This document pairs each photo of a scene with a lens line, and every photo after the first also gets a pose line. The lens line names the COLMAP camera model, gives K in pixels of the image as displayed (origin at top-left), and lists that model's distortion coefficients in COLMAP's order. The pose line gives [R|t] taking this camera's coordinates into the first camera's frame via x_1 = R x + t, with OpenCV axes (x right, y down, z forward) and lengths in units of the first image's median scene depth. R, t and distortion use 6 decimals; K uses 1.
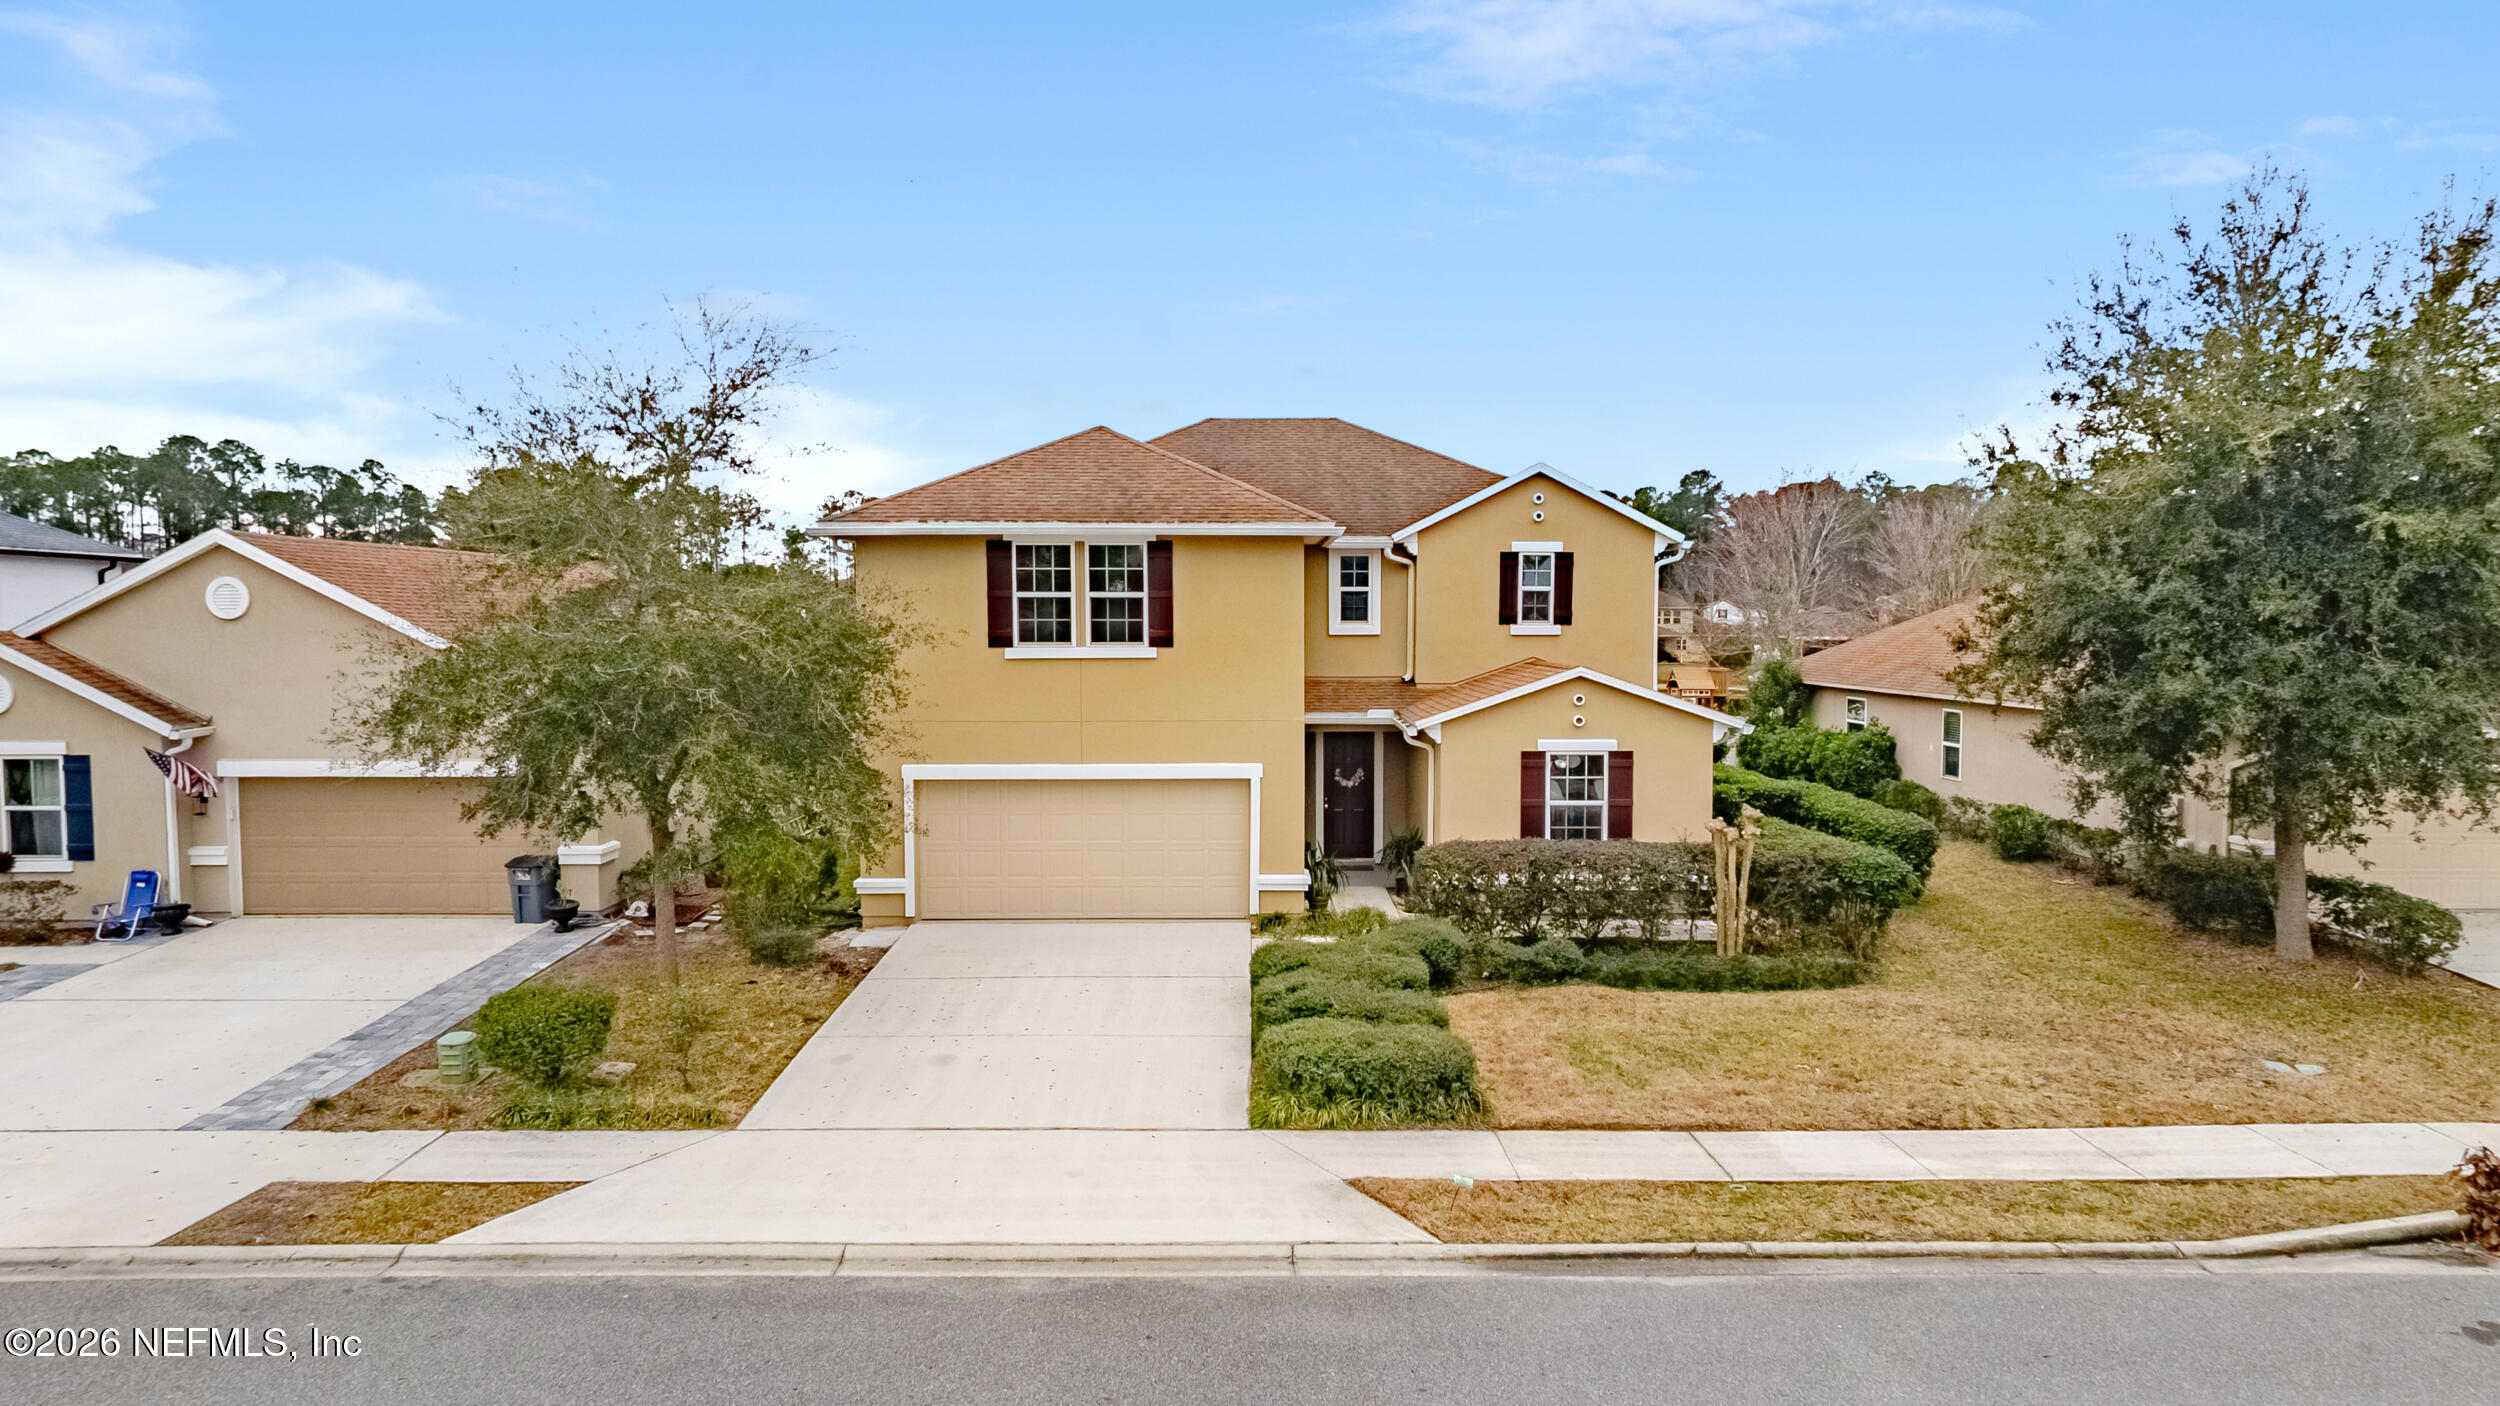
lens RADIAL K [[1486.8, 0, 1250.0], [0, 1486.8, 703.0], [0, 0, 1]] dist [0.036157, -0.088000]
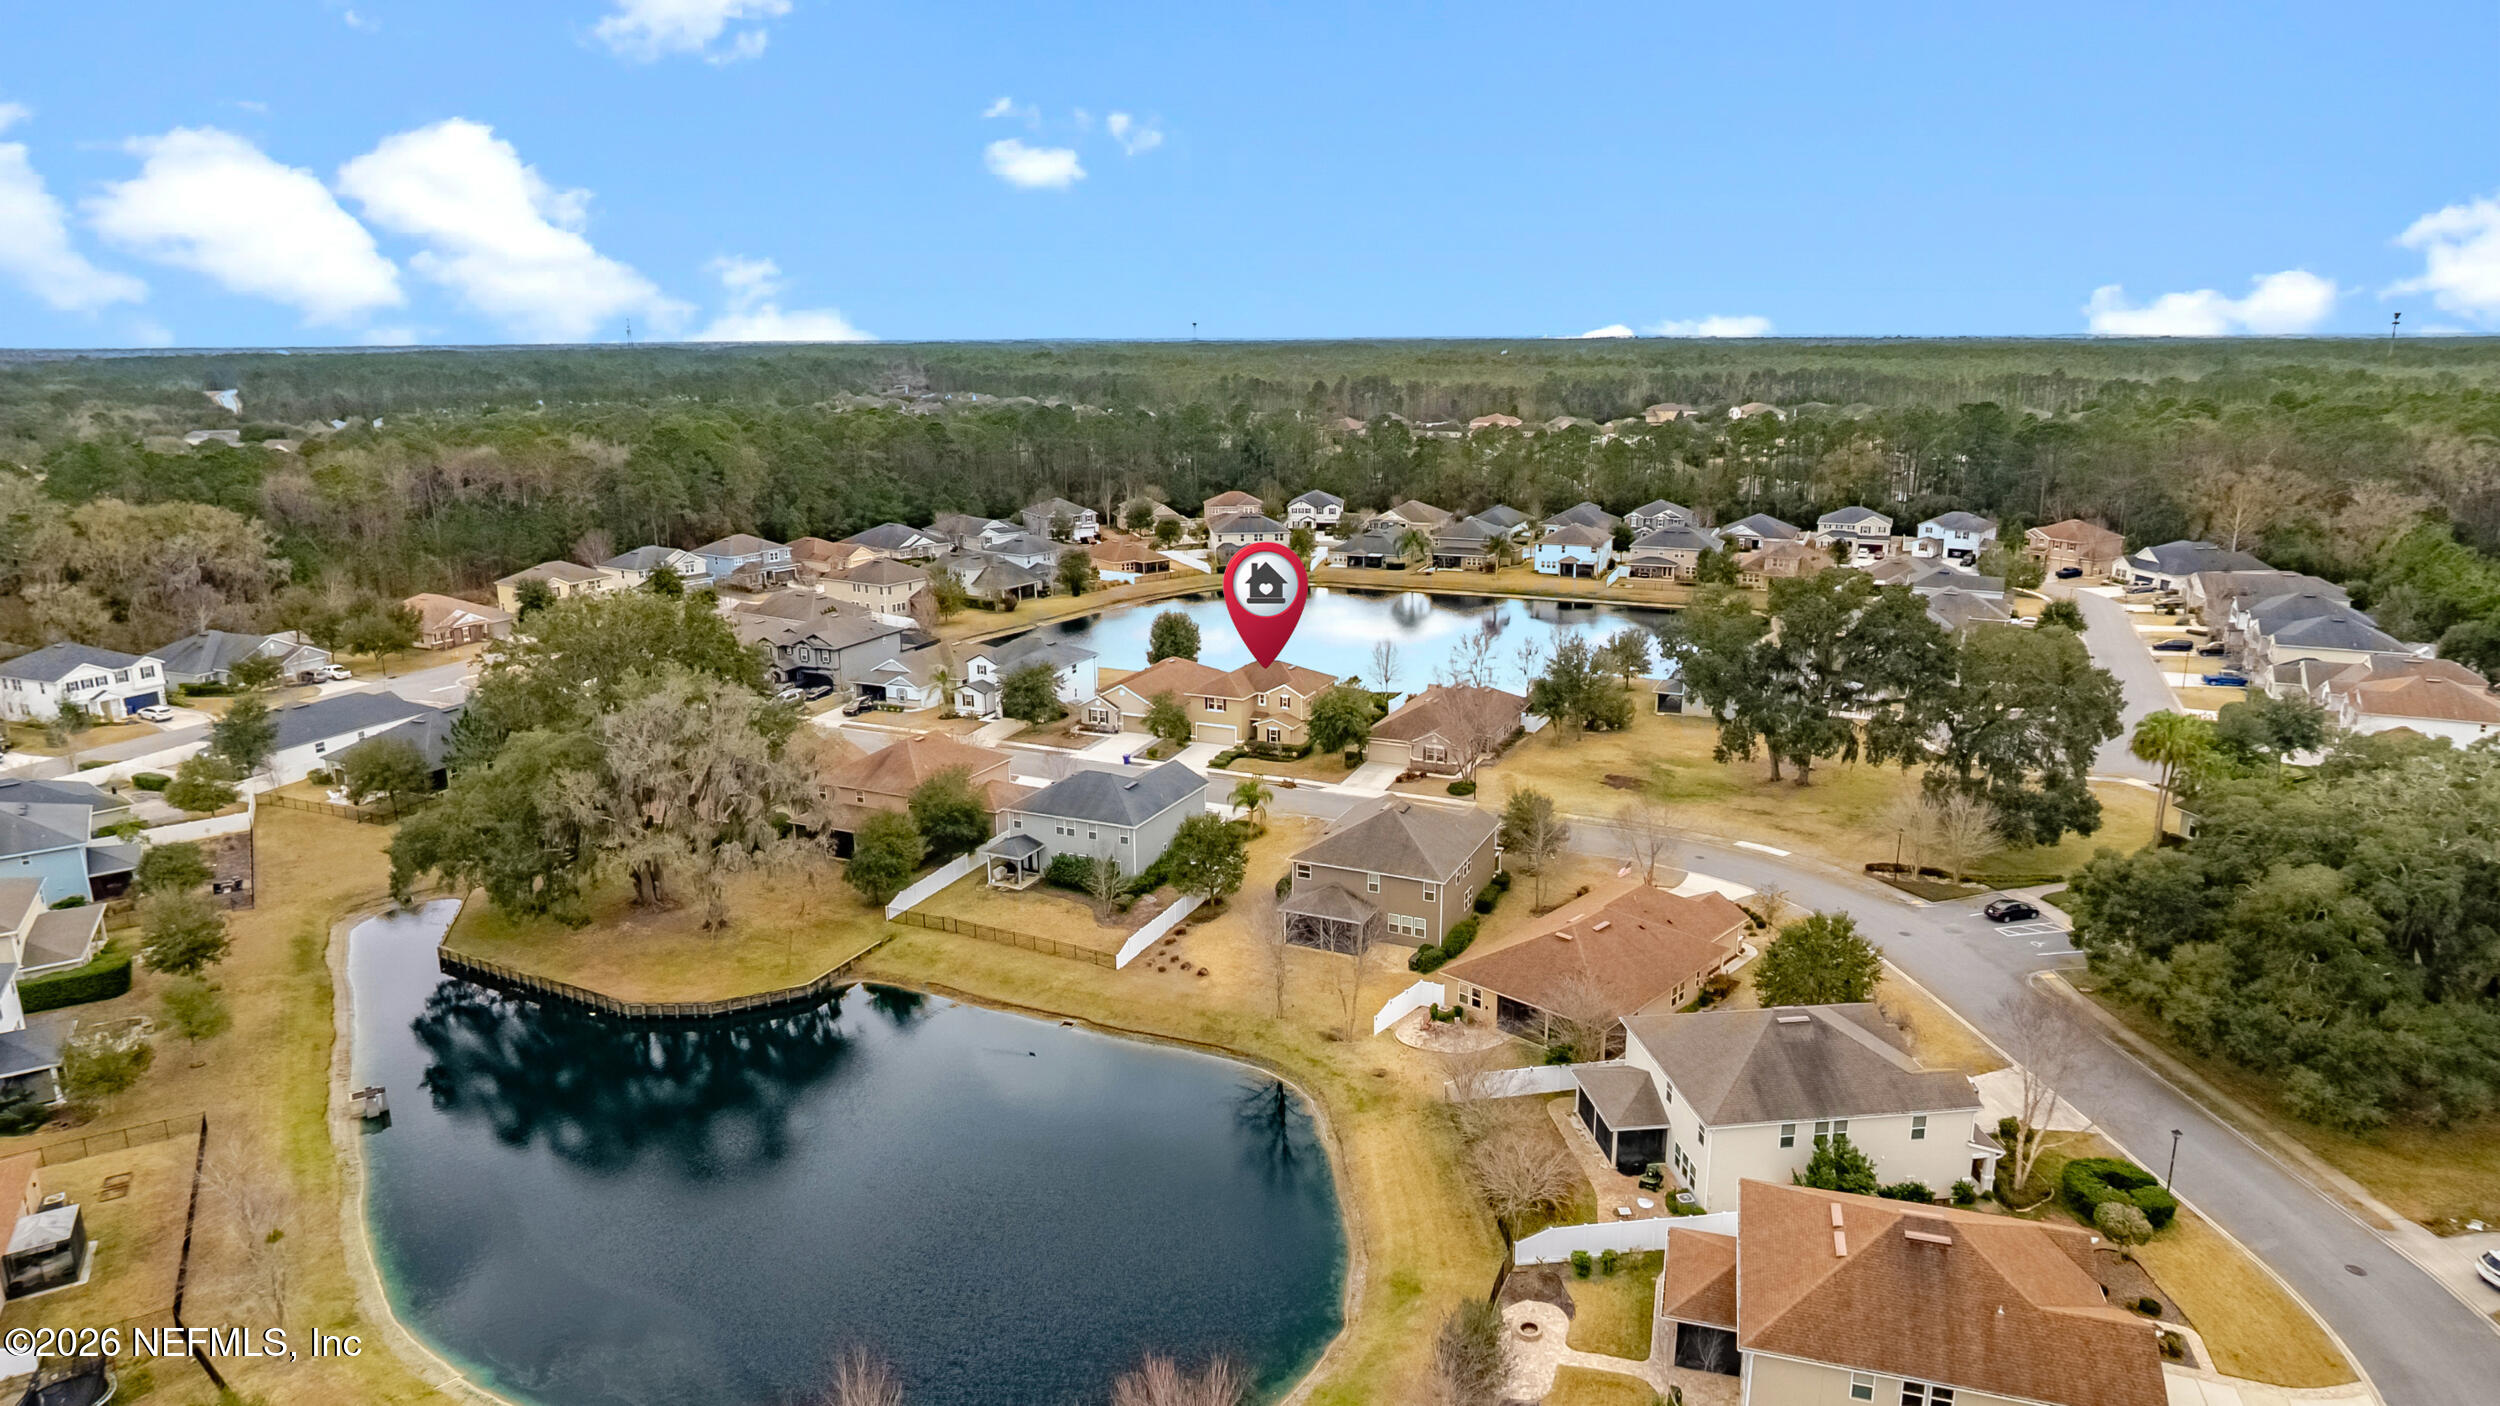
lens RADIAL K [[1486.8, 0, 1250.0], [0, 1486.8, 703.0], [0, 0, 1]] dist [0.036157, -0.088000]
pose [[0.905607, 0.104598, -0.411018, 3.387403], [-0.027579, 0.981583, 0.189035, -1.613681], [0.423221, -0.159856, 0.891813, -6.113862]]
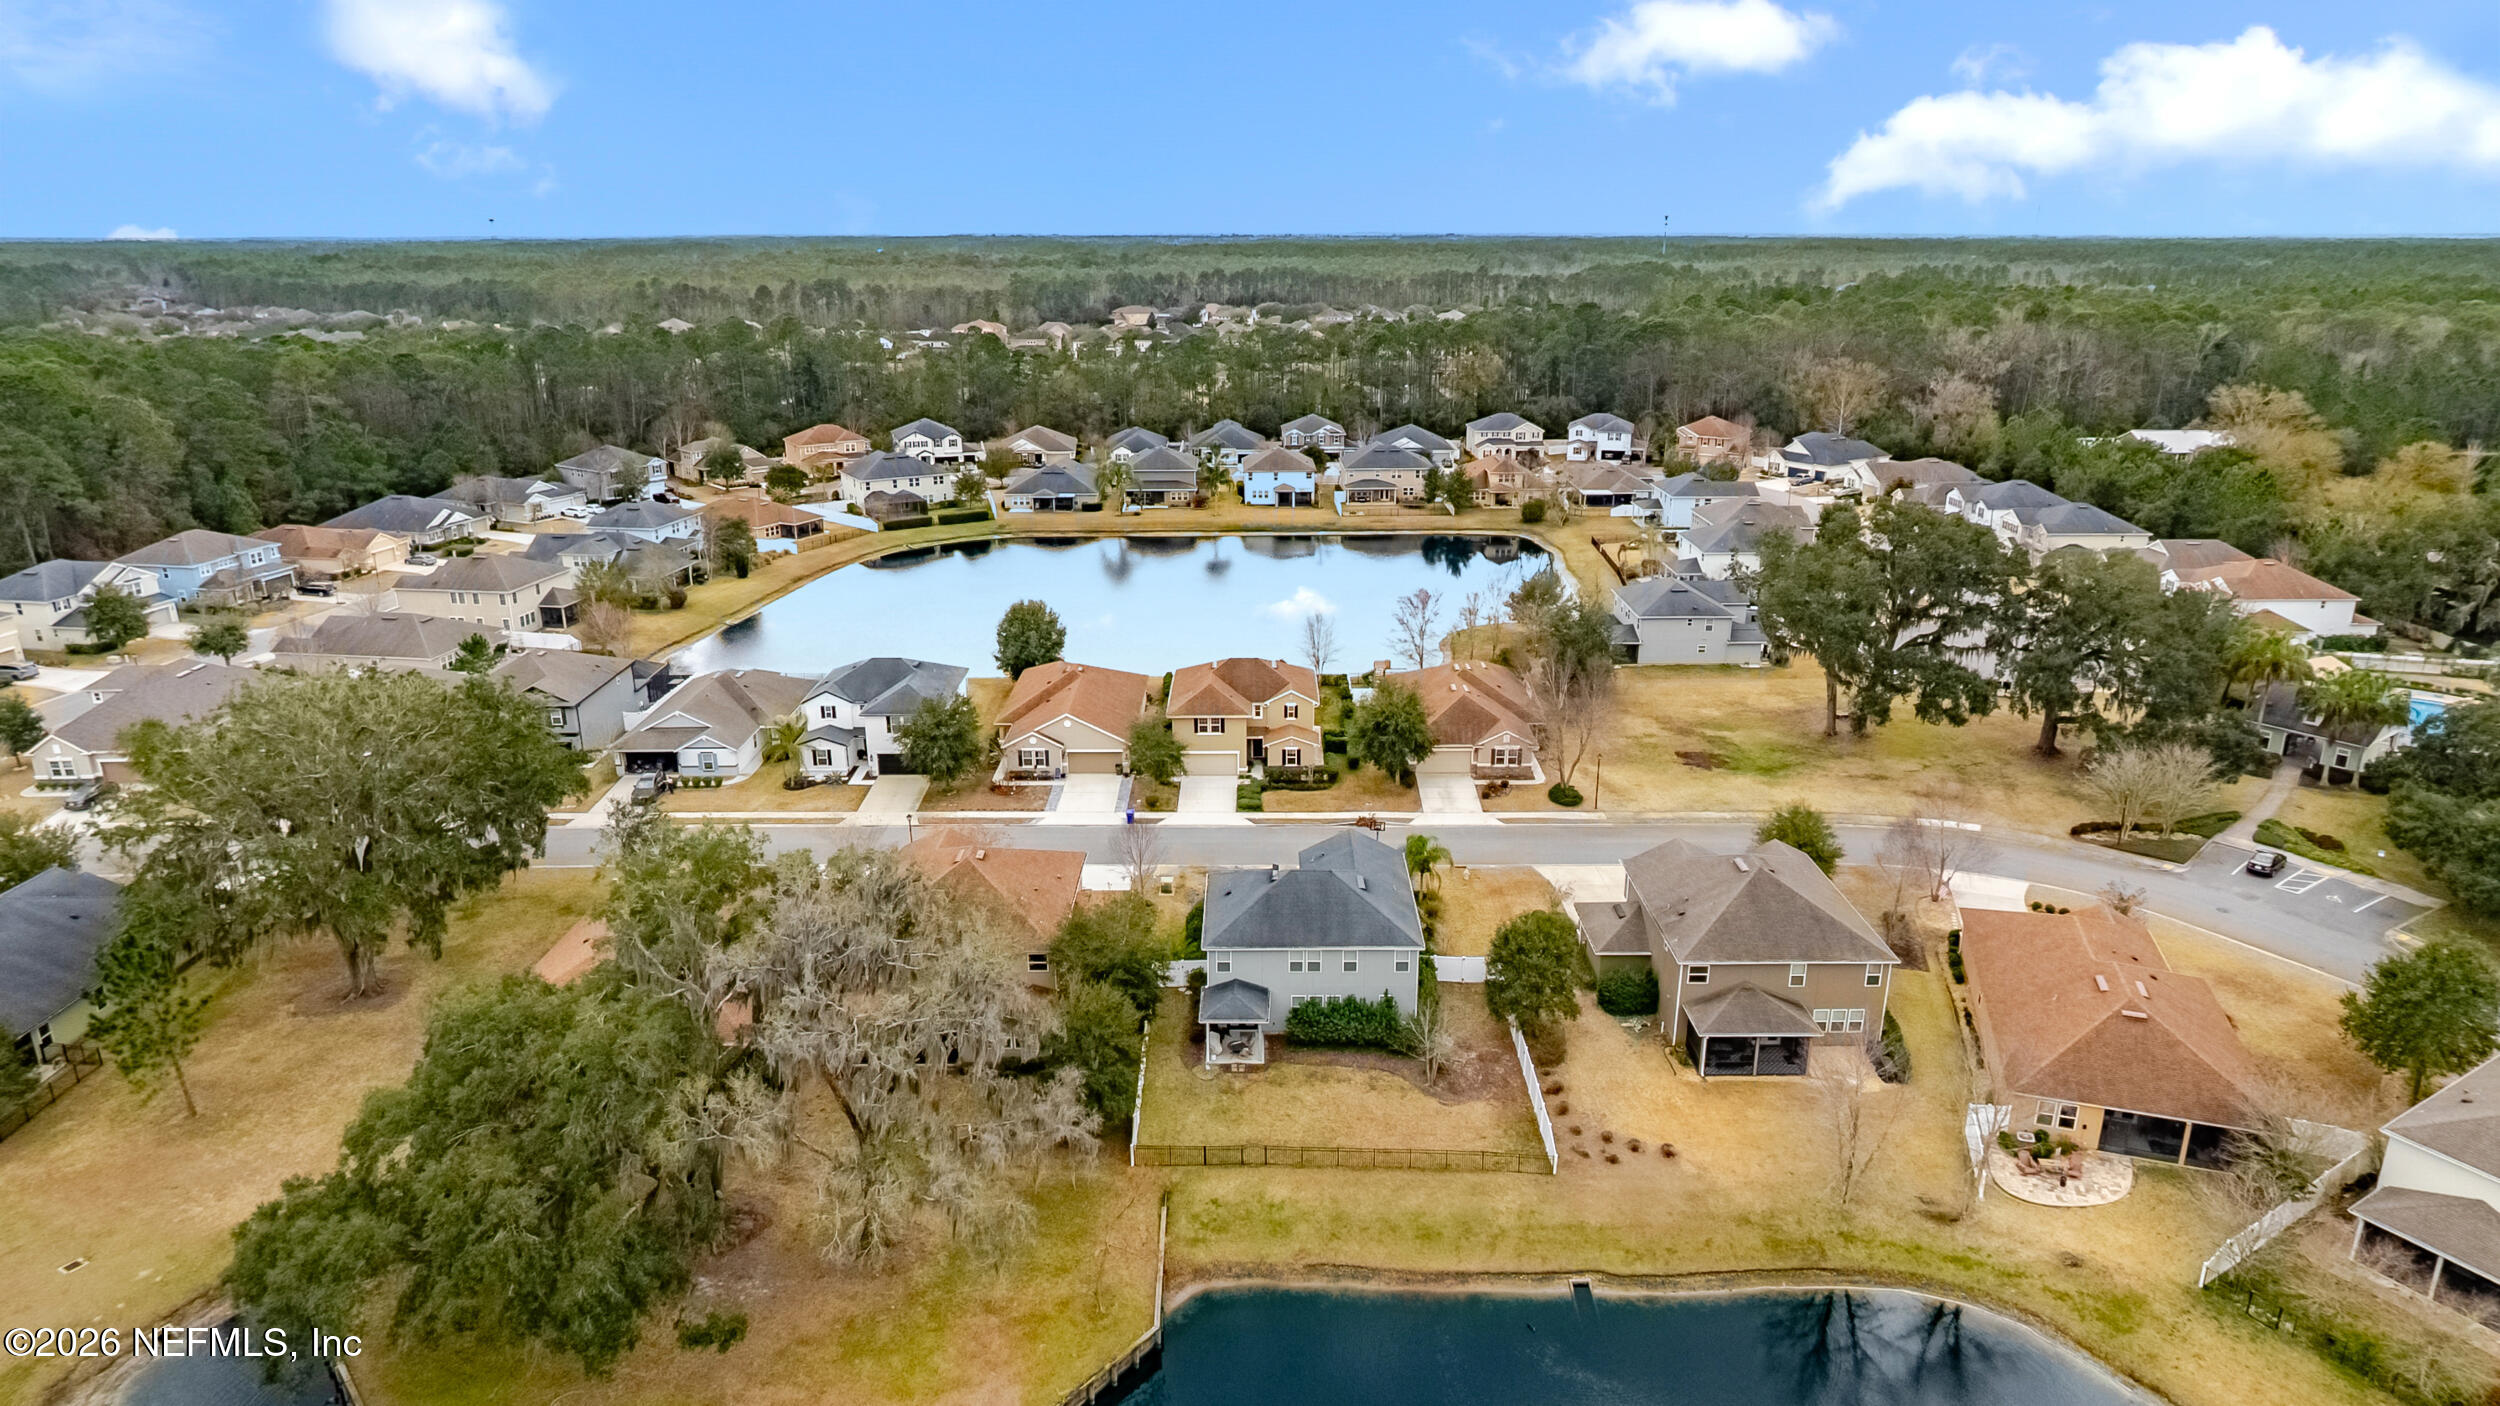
lens RADIAL K [[1486.8, 0, 1250.0], [0, 1486.8, 703.0], [0, 0, 1]] dist [0.036157, -0.088000]
pose [[0.999979, 0.006159, -0.001816, 0.064929], [-0.005529, 0.969712, 0.244187, -1.689163], [0.003265, -0.244172, 0.969727, -5.003254]]
